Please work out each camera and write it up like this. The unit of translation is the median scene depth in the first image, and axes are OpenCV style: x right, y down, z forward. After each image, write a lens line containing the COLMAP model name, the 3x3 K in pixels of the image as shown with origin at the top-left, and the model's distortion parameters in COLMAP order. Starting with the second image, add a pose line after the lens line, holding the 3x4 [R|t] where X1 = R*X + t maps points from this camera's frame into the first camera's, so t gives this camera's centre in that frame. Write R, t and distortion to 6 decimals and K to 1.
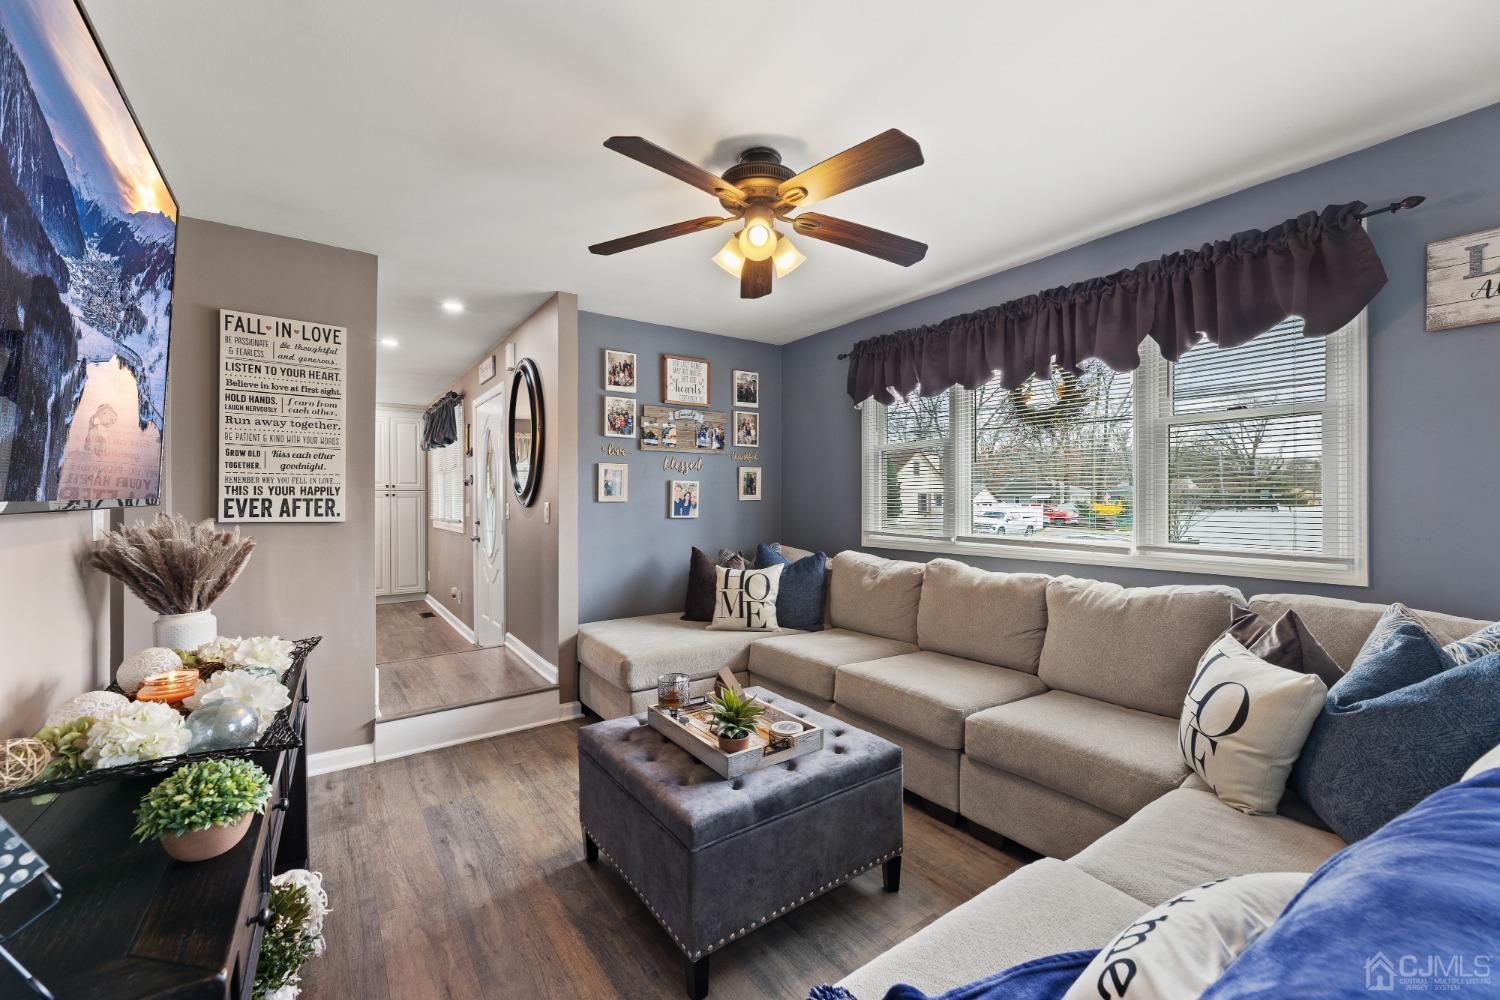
lens RADIAL K [[609.0, 0, 751.1], [0, 609.0, 498.7], [0, 0, 1]] dist [0.003234, -0.000170]
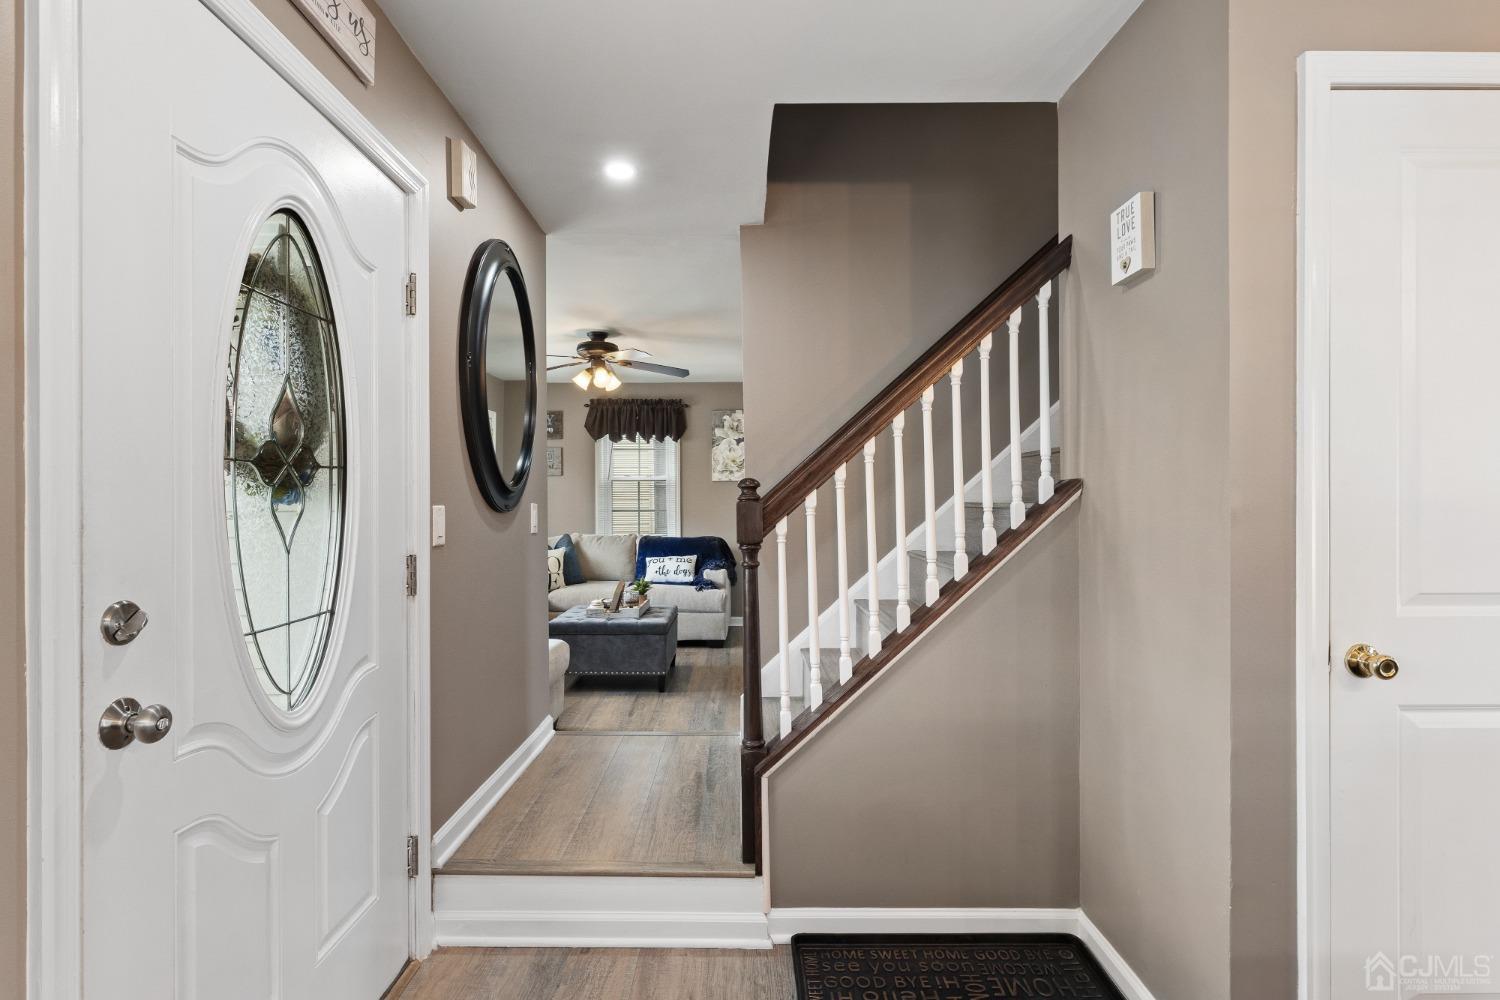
lens RADIAL K [[689.9, 0, 749.2], [0, 689.9, 503.7], [0, 0, 1]] dist [0.000014, 0.000000]
pose [[-0.821421, 0.006638, 0.570283, -1.535953], [0.004170, 0.999975, -0.005633, 0.009658], [-0.570307, -0.002249, -0.821429, 2.335521]]
